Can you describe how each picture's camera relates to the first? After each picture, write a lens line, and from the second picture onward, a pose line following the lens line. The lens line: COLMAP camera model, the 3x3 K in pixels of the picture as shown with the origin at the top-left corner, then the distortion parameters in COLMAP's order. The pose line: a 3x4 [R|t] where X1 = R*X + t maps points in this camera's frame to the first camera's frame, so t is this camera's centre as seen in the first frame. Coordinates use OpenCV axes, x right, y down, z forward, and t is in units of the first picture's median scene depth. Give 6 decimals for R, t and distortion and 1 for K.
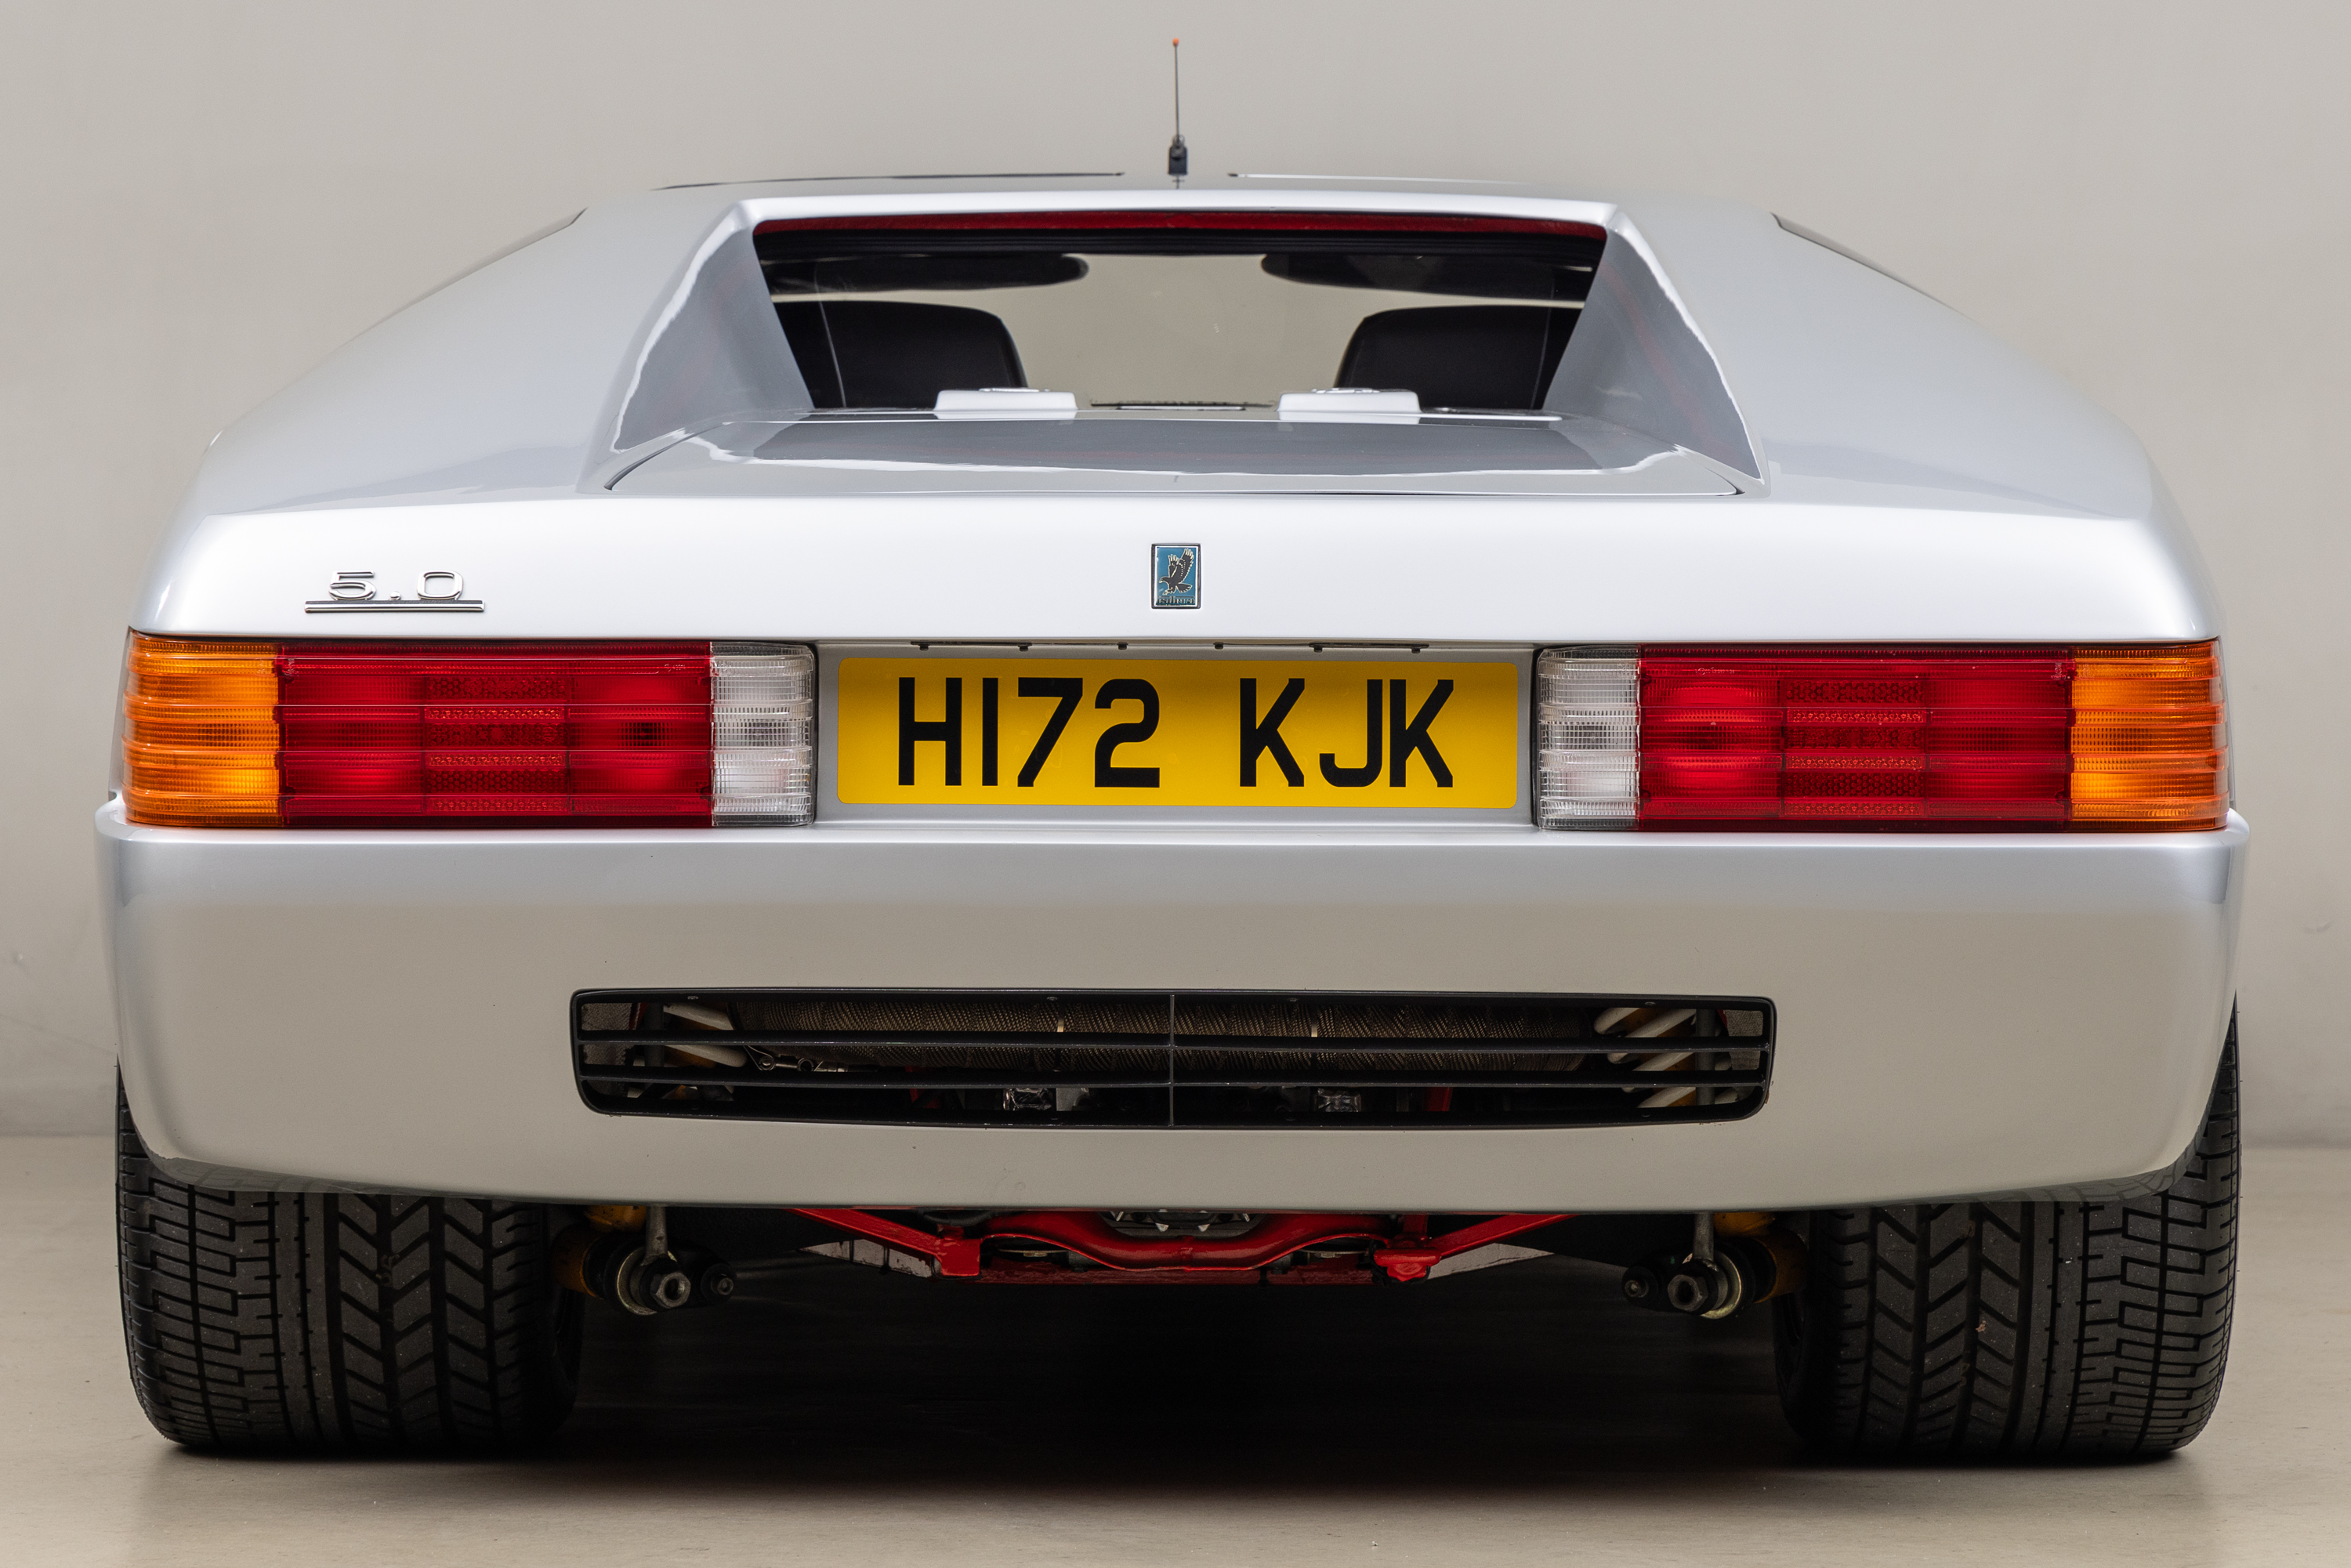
lens RADIAL K [[7572.5, 0, 1175.5], [0, 7572.5, 784.0], [0, 0, 1]] dist [0.002587, 1.144264]
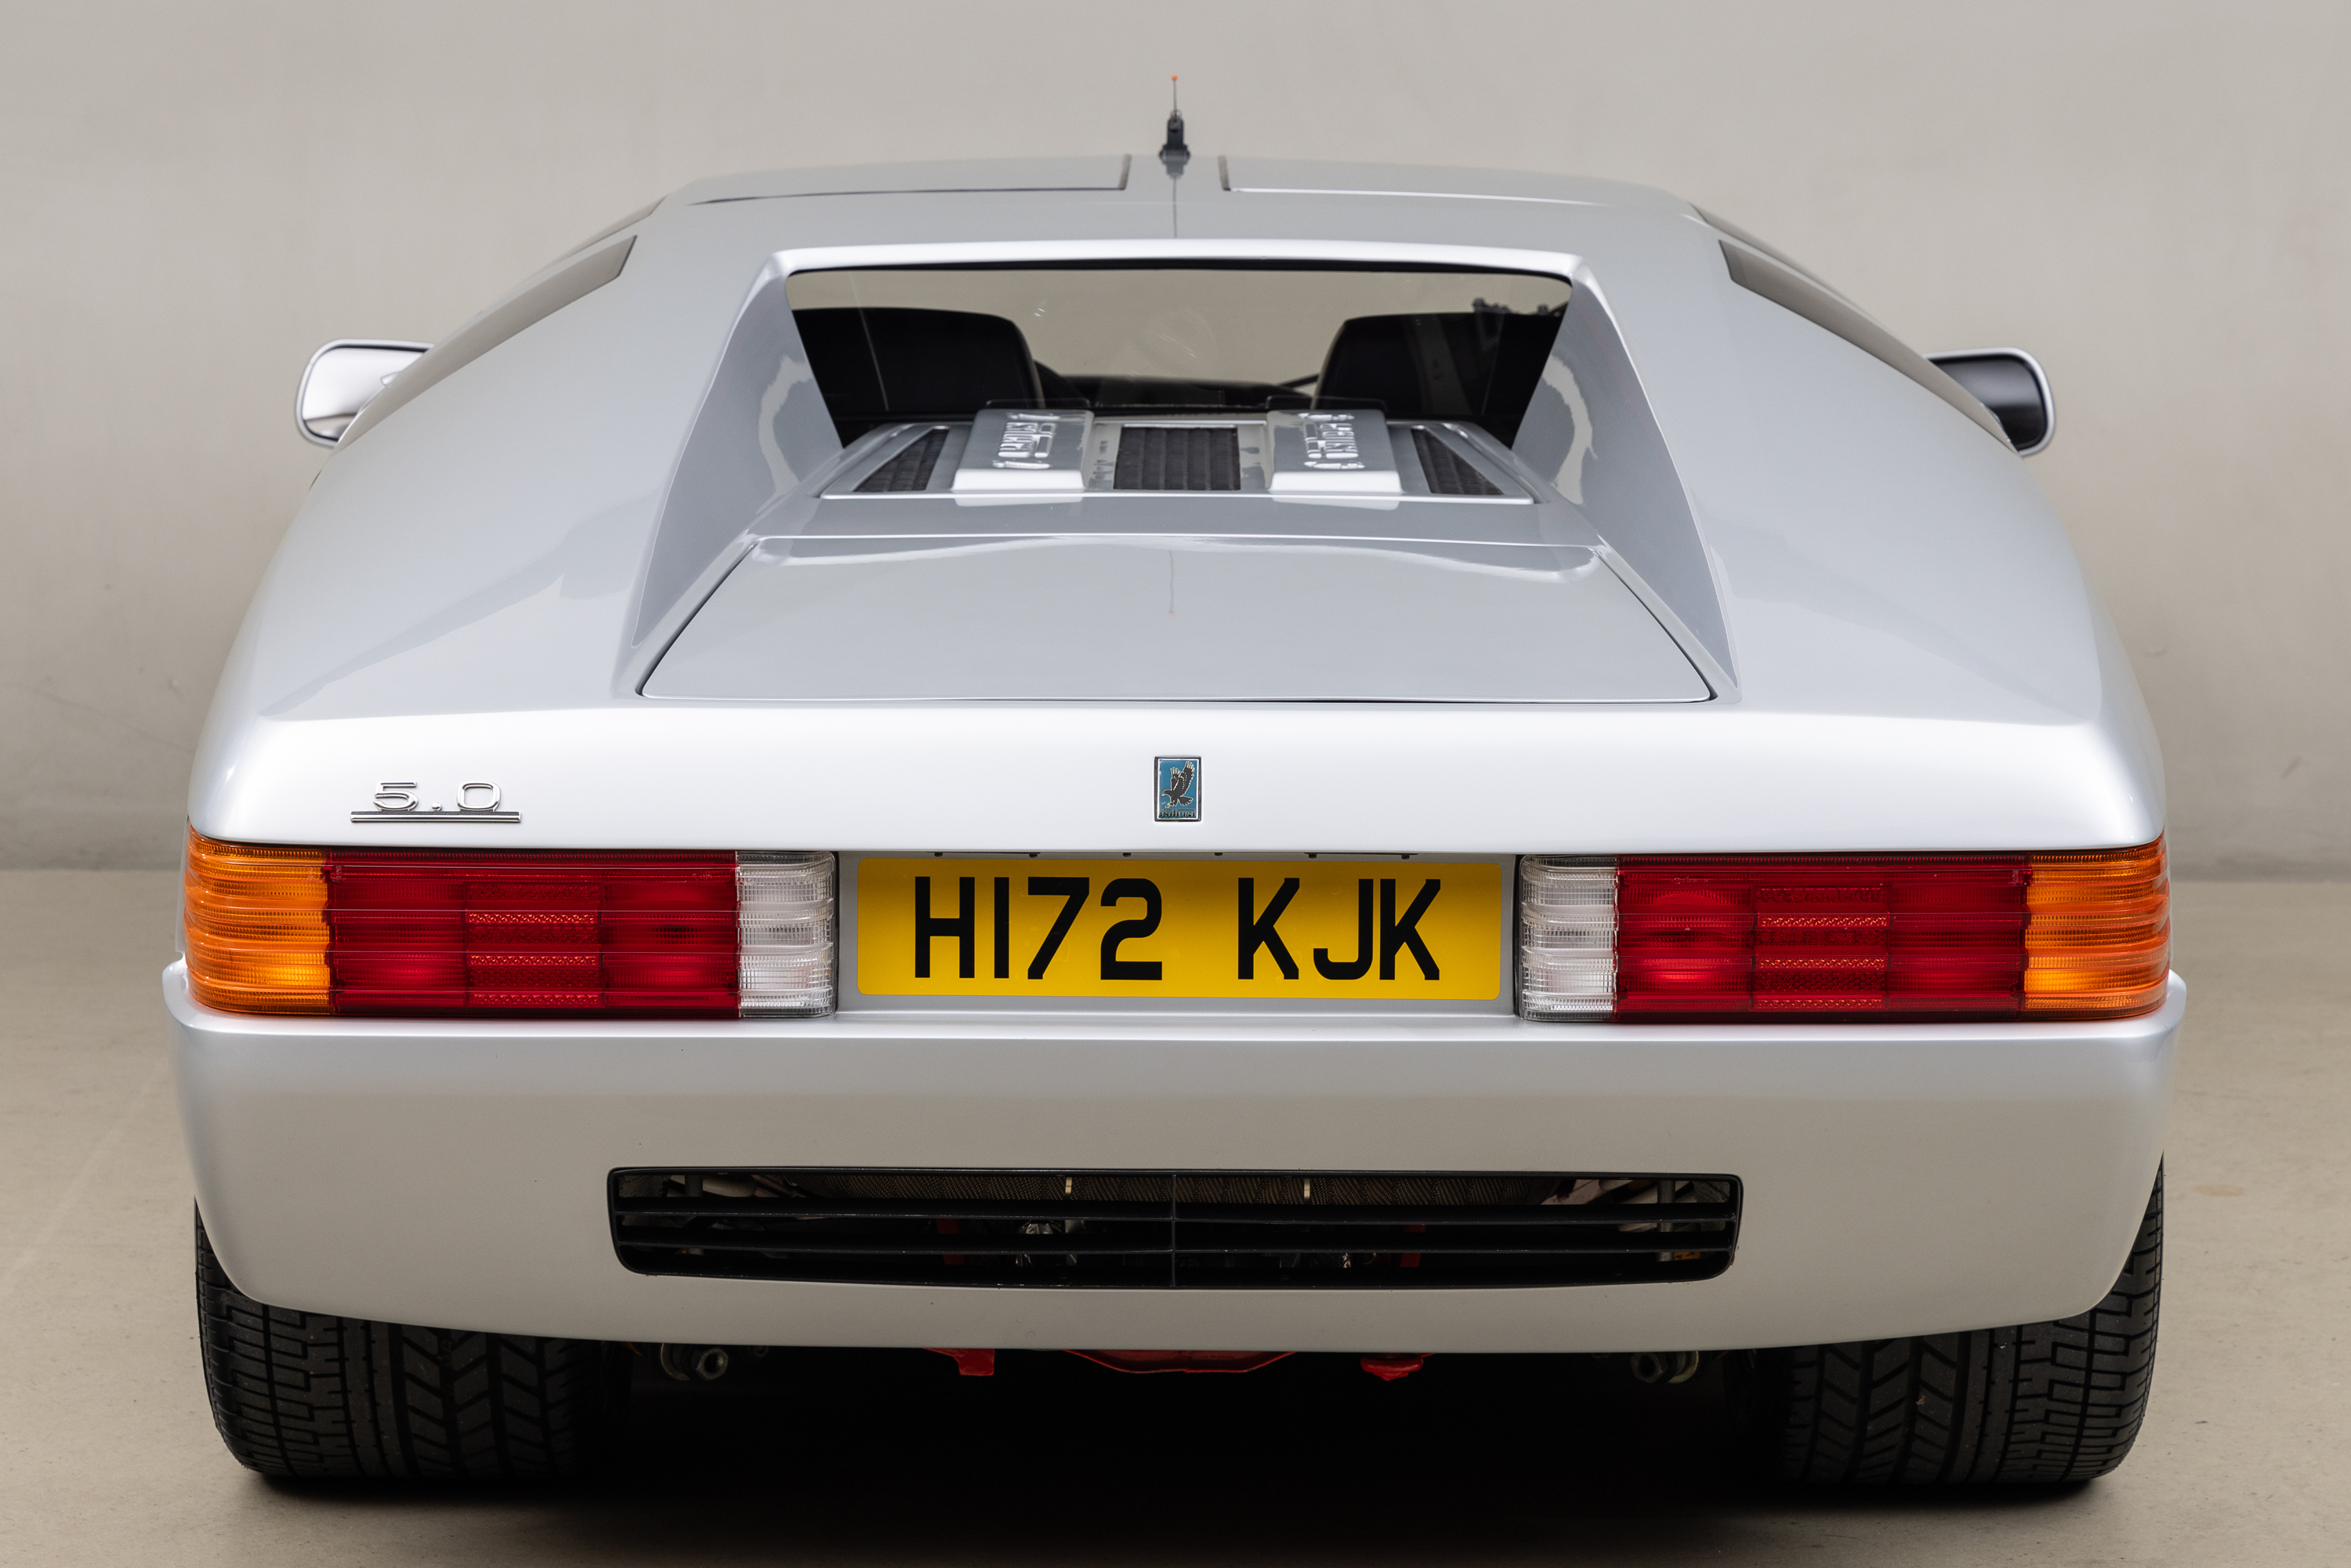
lens RADIAL K [[5912.6, 0, 1141.5], [0, 5912.6, 777.6], [0, 0, 1]] dist [0.024776, -0.041825]
pose [[0.999992, -0.000174, -0.004058, -0.001612], [0.000643, 0.993251, 0.115983, -0.123362], [0.004011, -0.115984, 0.993243, 0.182800]]
